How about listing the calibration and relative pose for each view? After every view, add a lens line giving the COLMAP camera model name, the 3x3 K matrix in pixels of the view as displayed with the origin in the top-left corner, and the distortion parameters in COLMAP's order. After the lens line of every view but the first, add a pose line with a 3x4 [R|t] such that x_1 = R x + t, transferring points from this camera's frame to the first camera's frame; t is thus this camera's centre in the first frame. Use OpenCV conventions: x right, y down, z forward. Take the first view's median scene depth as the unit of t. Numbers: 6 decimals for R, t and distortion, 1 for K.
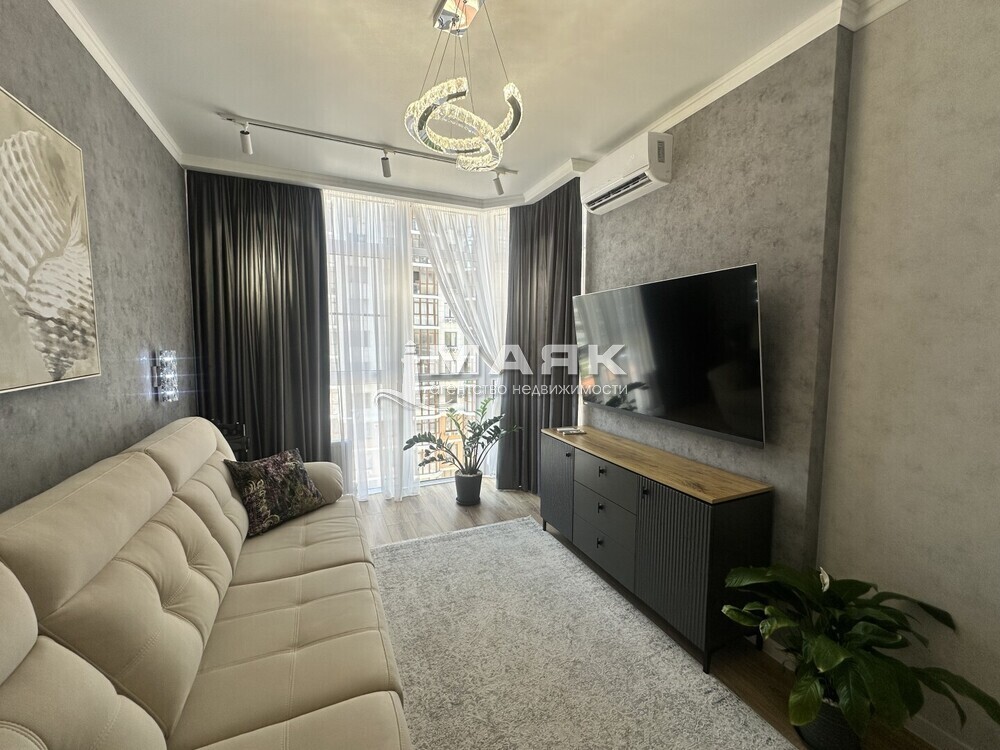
lens RADIAL K [[398.9, 0, 500.0], [0, 398.9, 375.0], [0, 0, 1]] dist [-0.002965, -0.000033]
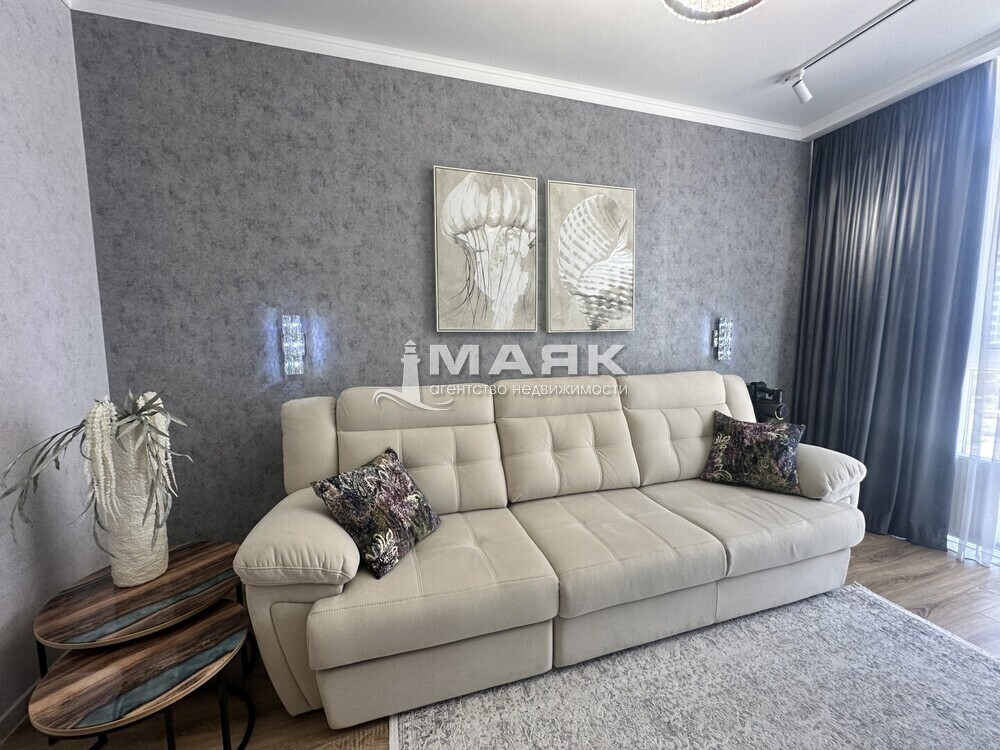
lens RADIAL K [[398.9, 0, 500.0], [0, 398.9, 375.0], [0, 0, 1]] dist [-0.002965, -0.000033]
pose [[-0.119817, 0.092506, -0.988477, 0.420454], [-0.072210, 0.992200, 0.101607, 0.035005], [0.990167, 0.083552, -0.112202, 0.432972]]
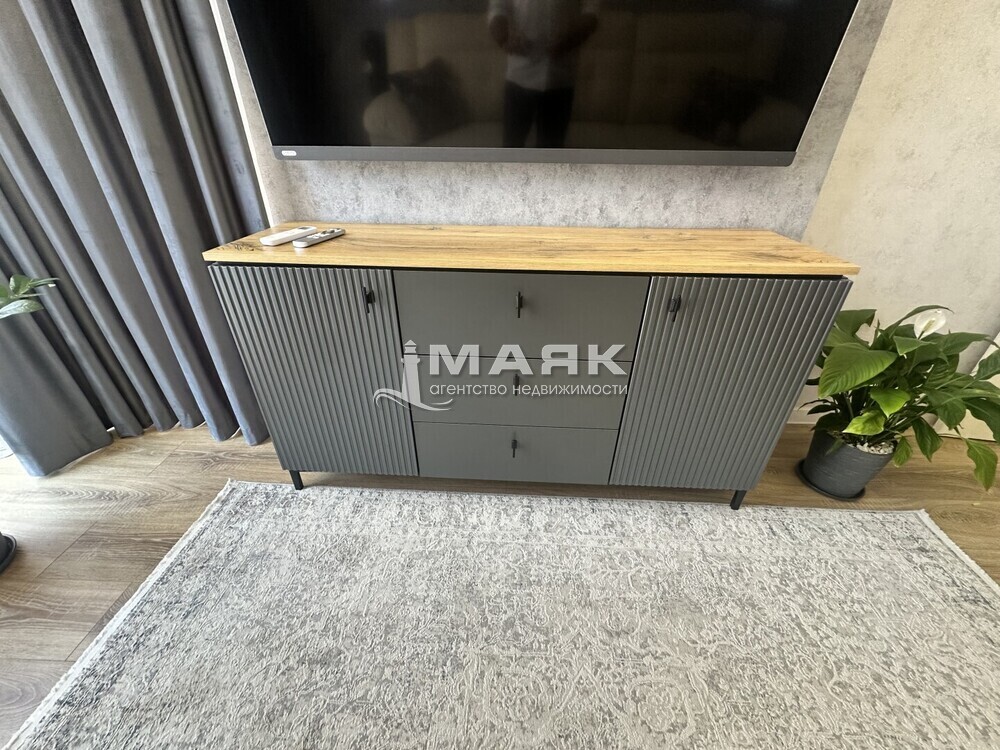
lens RADIAL K [[398.9, 0, 500.0], [0, 398.9, 375.0], [0, 0, 1]] dist [-0.002965, -0.000033]
pose [[0.440349, -0.465186, 0.767916, -0.085175], [0.069128, 0.870333, 0.487587, 0.098720], [-0.895162, -0.161624, 0.415408, 0.770424]]
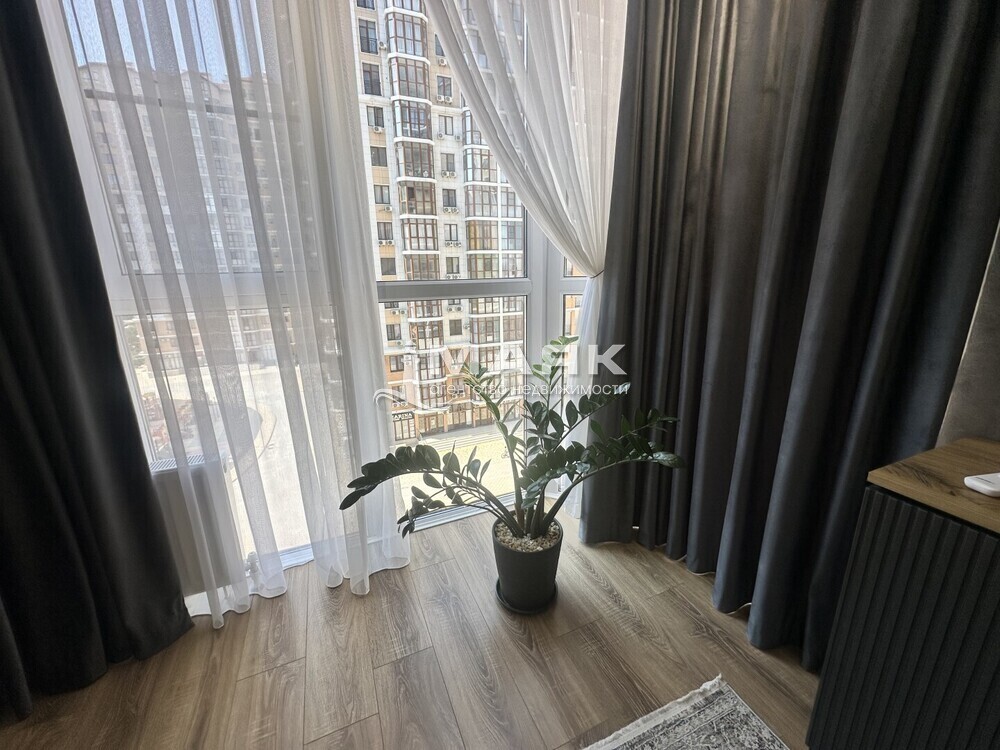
lens RADIAL K [[398.9, 0, 500.0], [0, 398.9, 375.0], [0, 0, 1]] dist [-0.002965, -0.000033]
pose [[0.999652, -0.022617, -0.013584, -0.136913], [0.024637, 0.984453, 0.173911, 0.034472], [0.009440, -0.174185, 0.984668, 0.905236]]
